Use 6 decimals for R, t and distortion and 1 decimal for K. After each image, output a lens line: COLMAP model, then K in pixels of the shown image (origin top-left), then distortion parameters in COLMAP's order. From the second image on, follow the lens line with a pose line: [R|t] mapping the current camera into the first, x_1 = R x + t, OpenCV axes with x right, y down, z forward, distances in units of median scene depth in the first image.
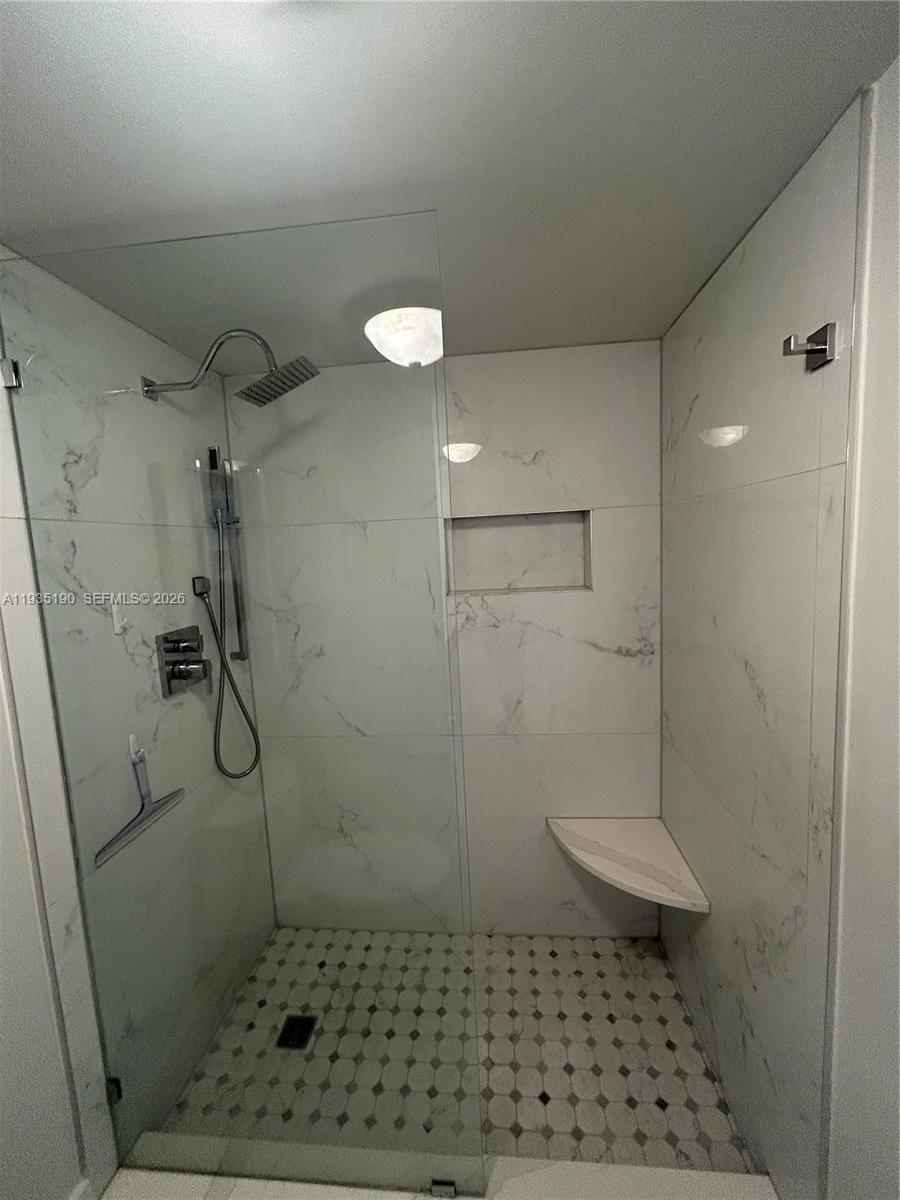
lens RADIAL K [[483.7, 0, 455.3], [0, 483.7, 603.6], [0, 0, 1]] dist [-0.004105, -0.000024]
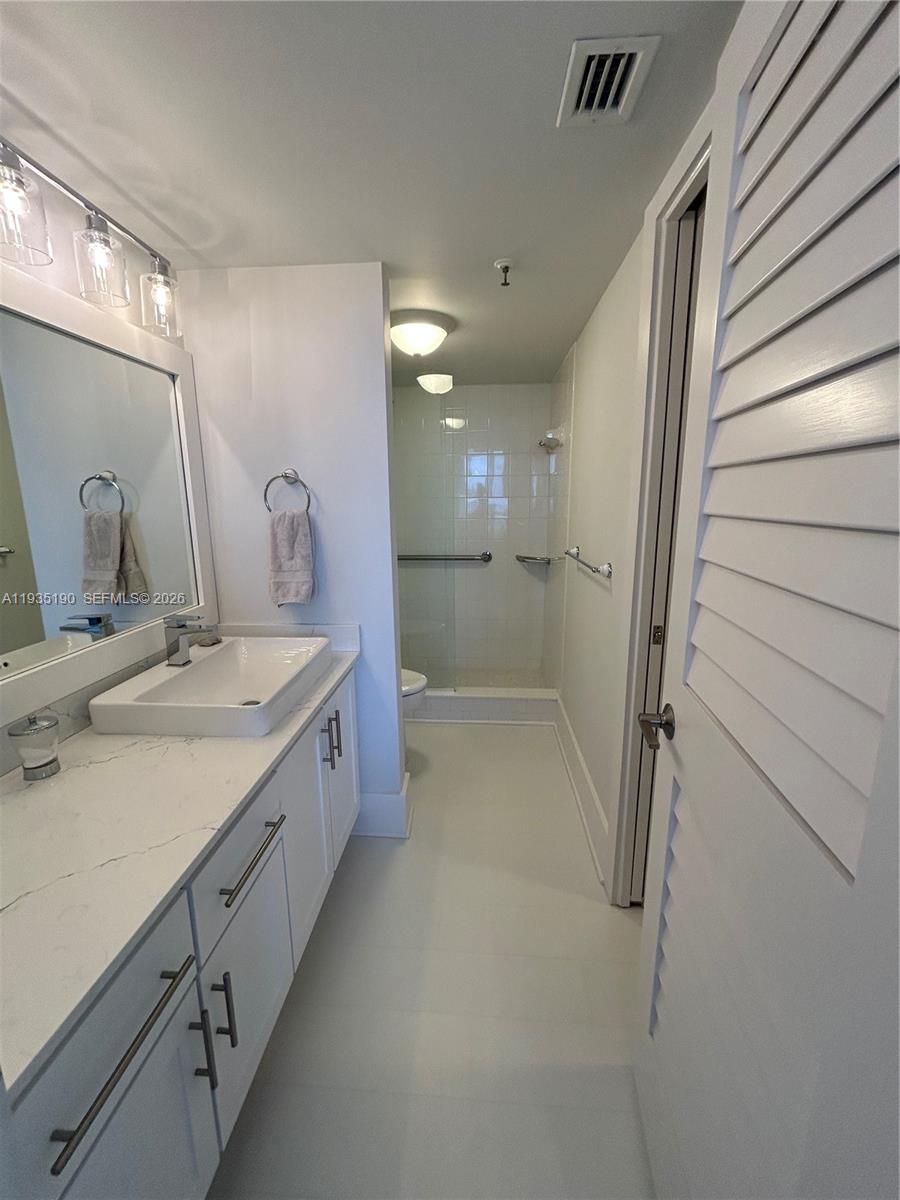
lens RADIAL K [[483.7, 0, 455.3], [0, 483.7, 603.6], [0, 0, 1]] dist [-0.004105, -0.000024]
pose [[0.999400, 0.034440, 0.003796, 0.019540], [-0.034643, 0.995088, 0.092740, 0.231799], [-0.000583, -0.092816, 0.995683, -1.170329]]
